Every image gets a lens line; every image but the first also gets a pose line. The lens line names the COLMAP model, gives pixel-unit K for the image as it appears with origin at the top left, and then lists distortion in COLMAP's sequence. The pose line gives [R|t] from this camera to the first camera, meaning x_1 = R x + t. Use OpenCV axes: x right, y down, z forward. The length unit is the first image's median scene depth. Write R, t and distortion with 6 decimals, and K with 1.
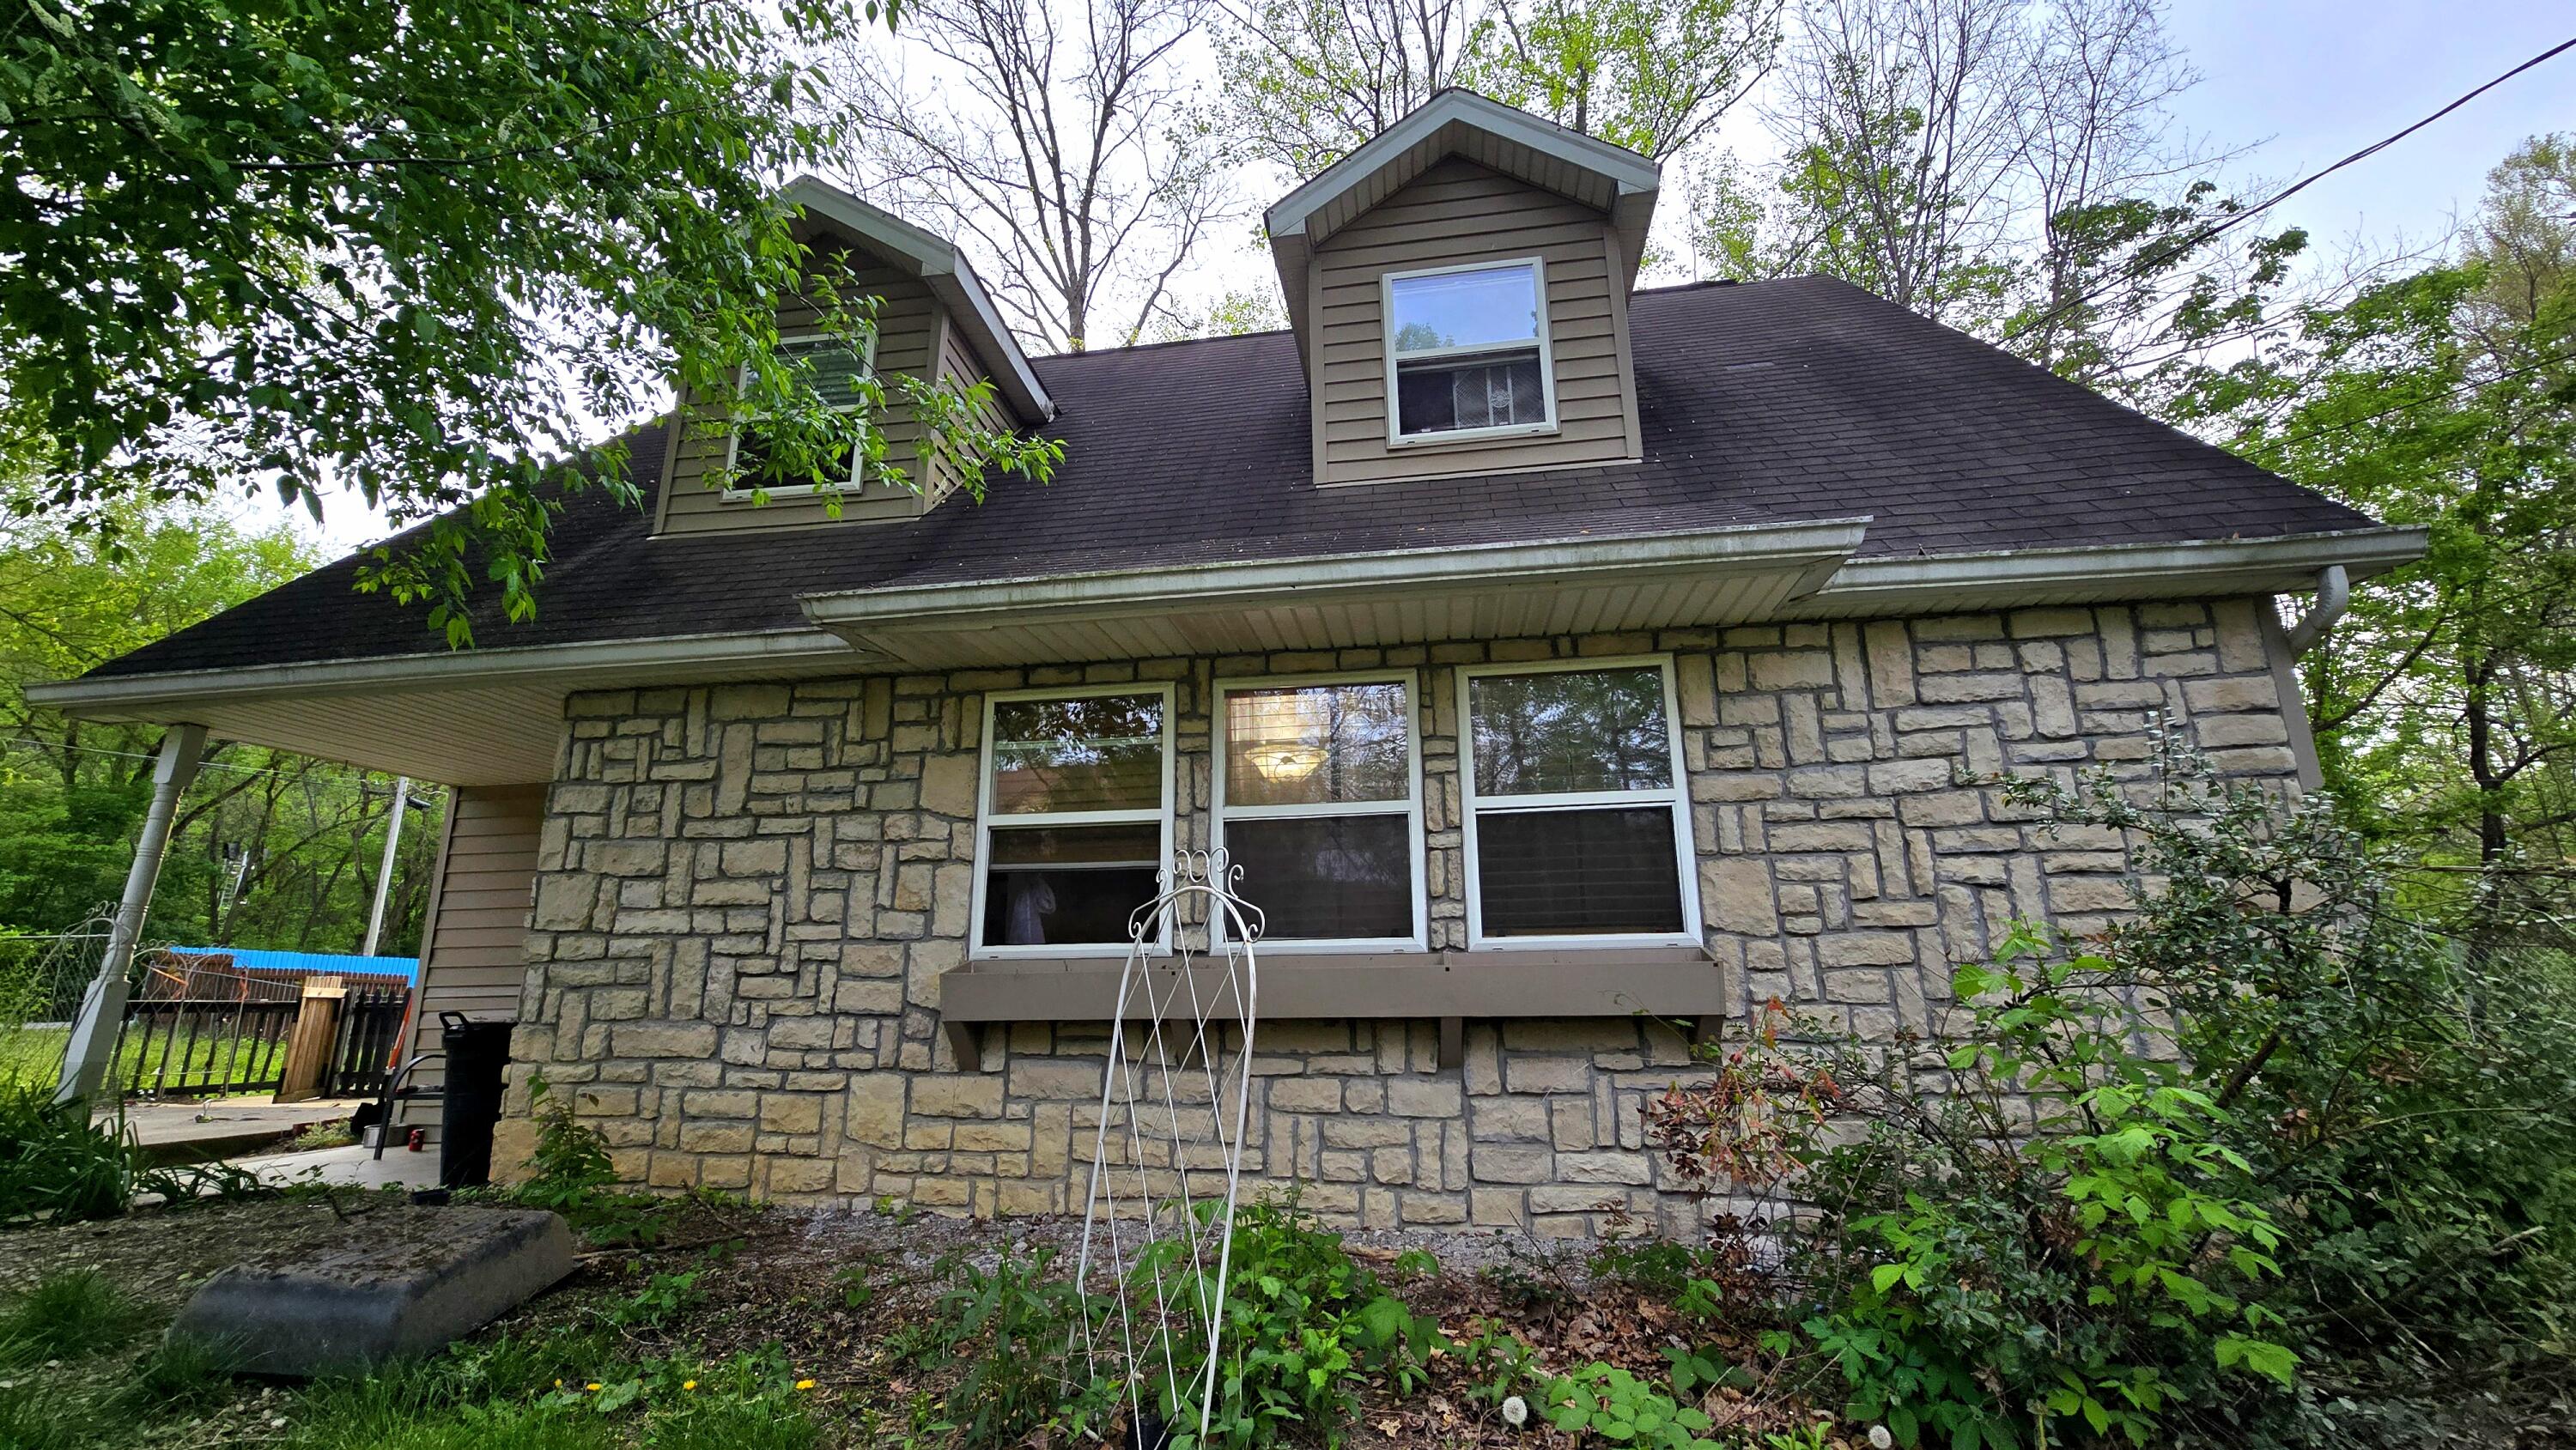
lens RADIAL K [[1053.0, 0, 1289.6], [0, 1053.0, 727.3], [0, 0, 1]] dist [0.002479, 0.000153]
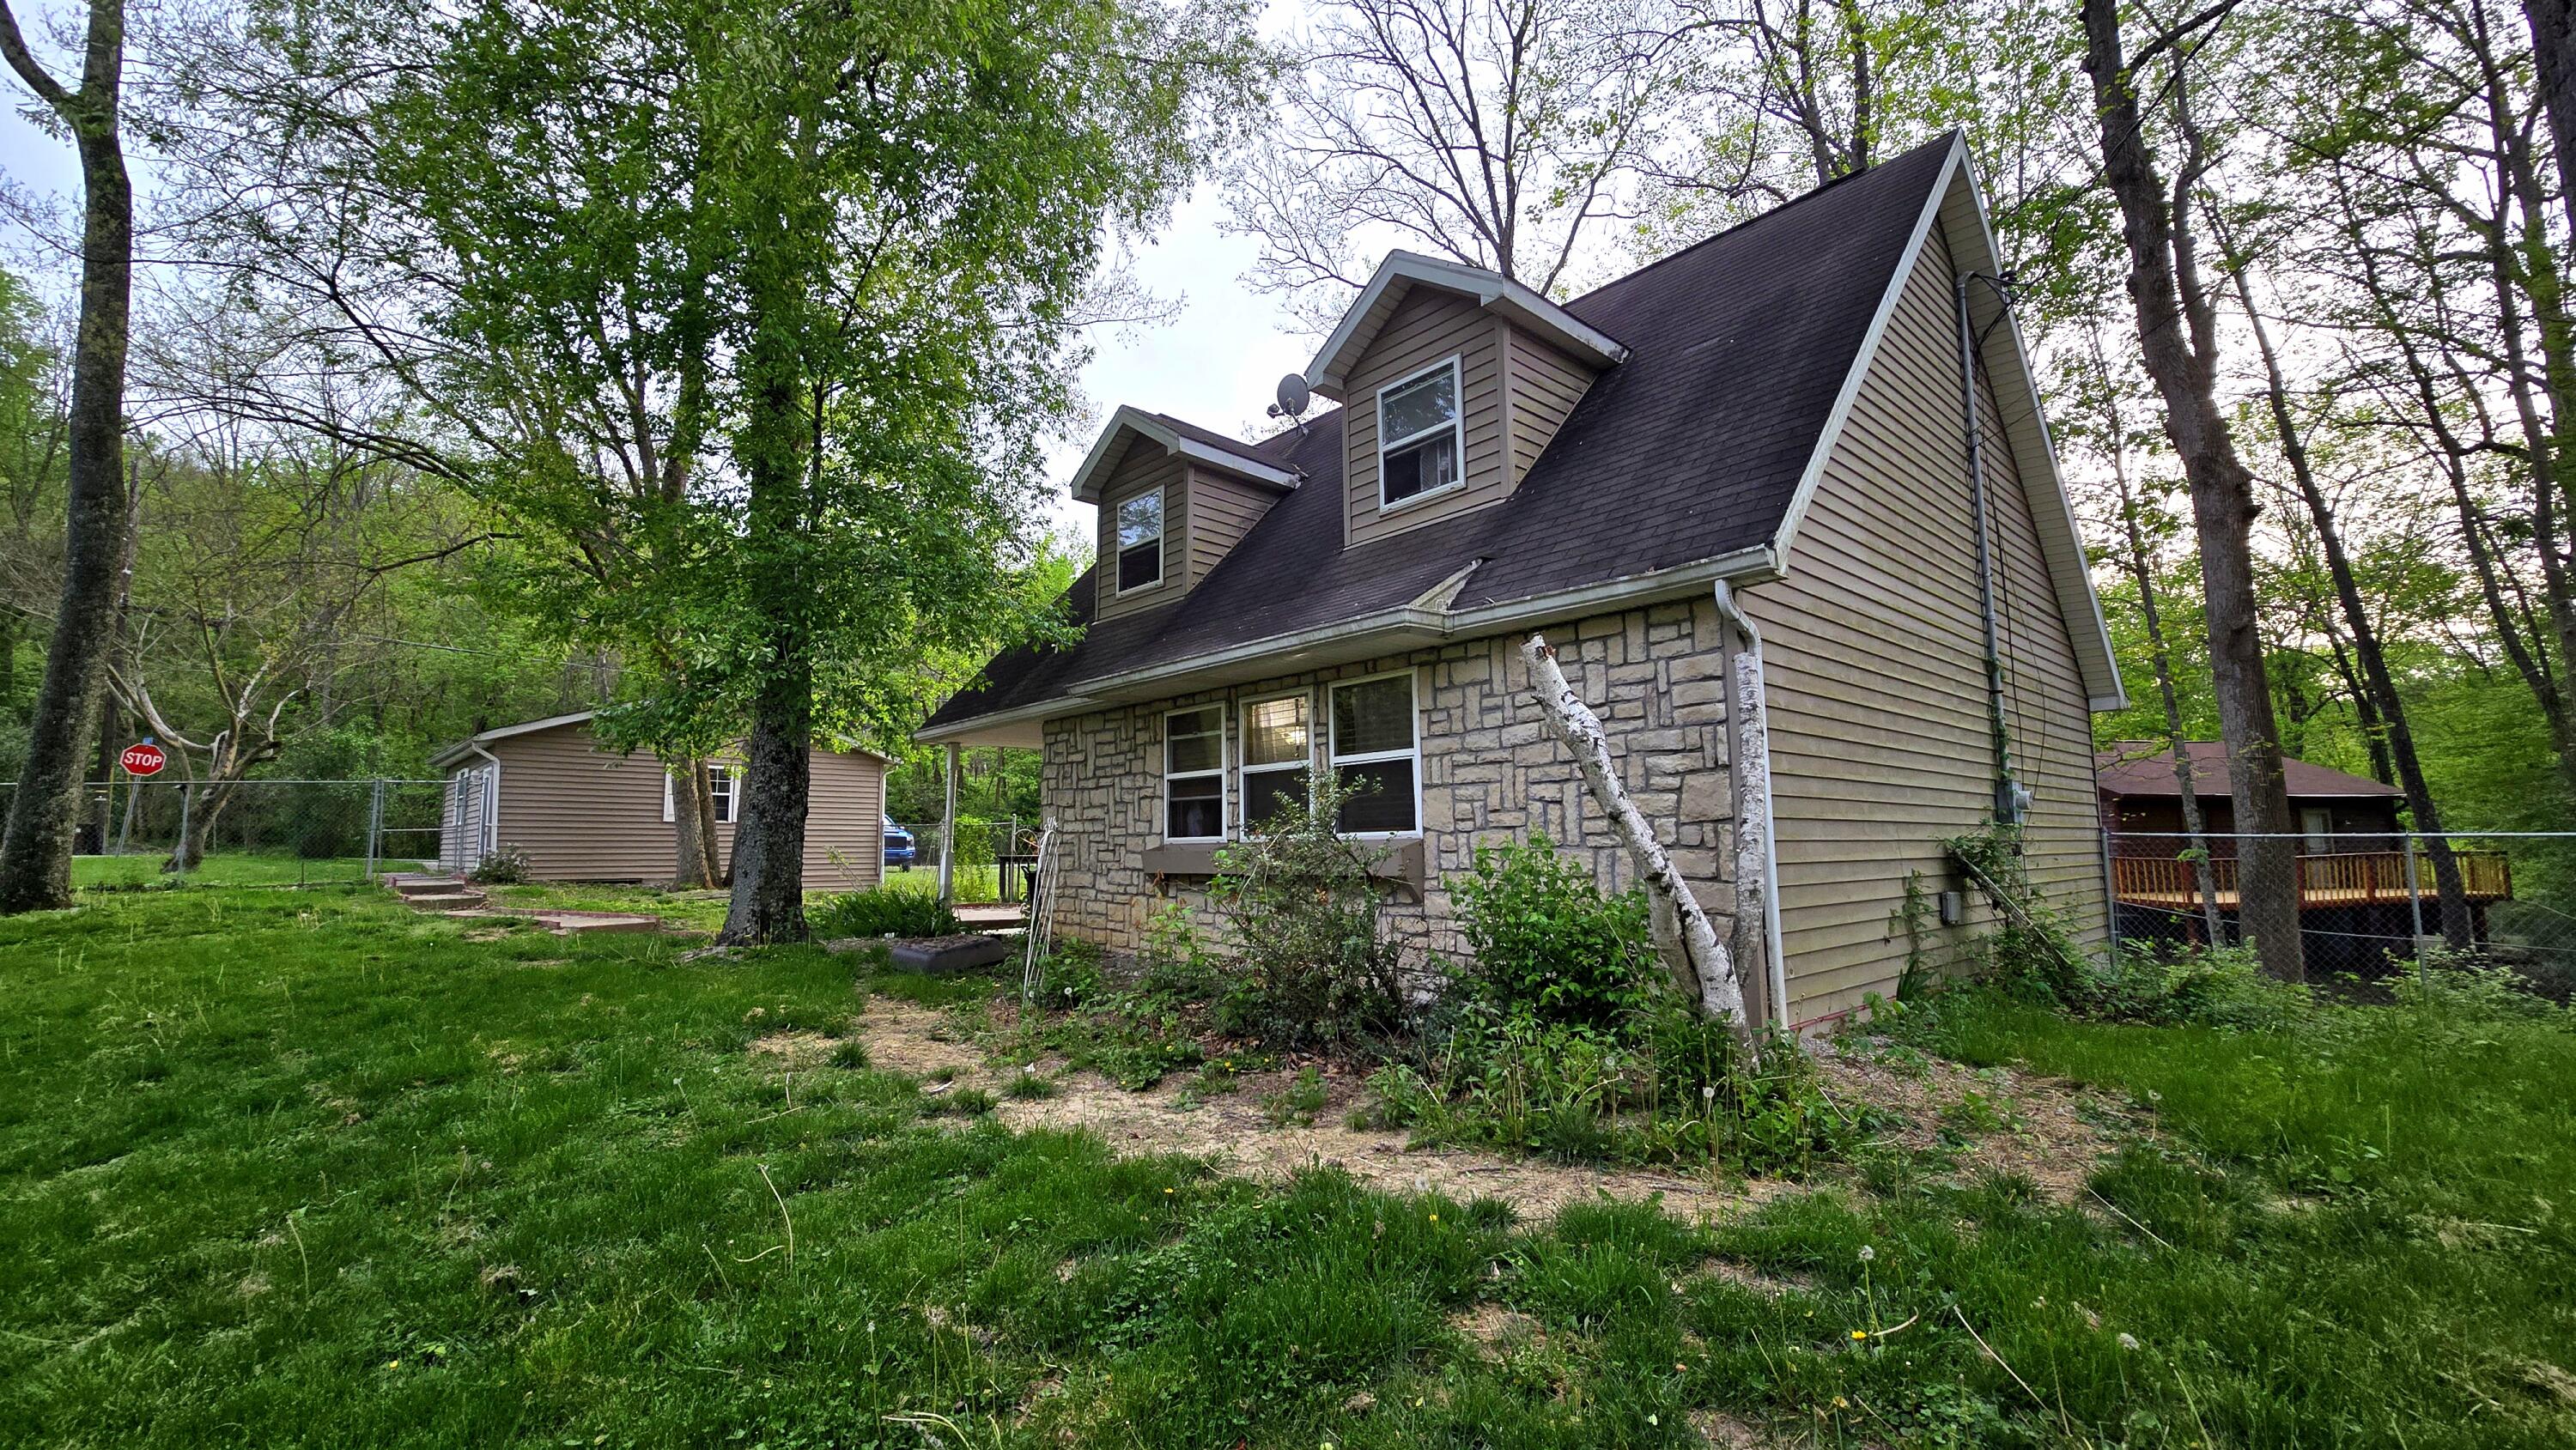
lens RADIAL K [[1053.0, 0, 1292.2], [0, 1053.0, 721.4], [0, 0, 1]] dist [0.002479, 0.000153]
pose [[0.779447, -0.075090, -0.621952, 1.289761], [0.159655, 0.983819, 0.081305, -0.157266], [0.605782, -0.162671, 0.778823, -0.456840]]
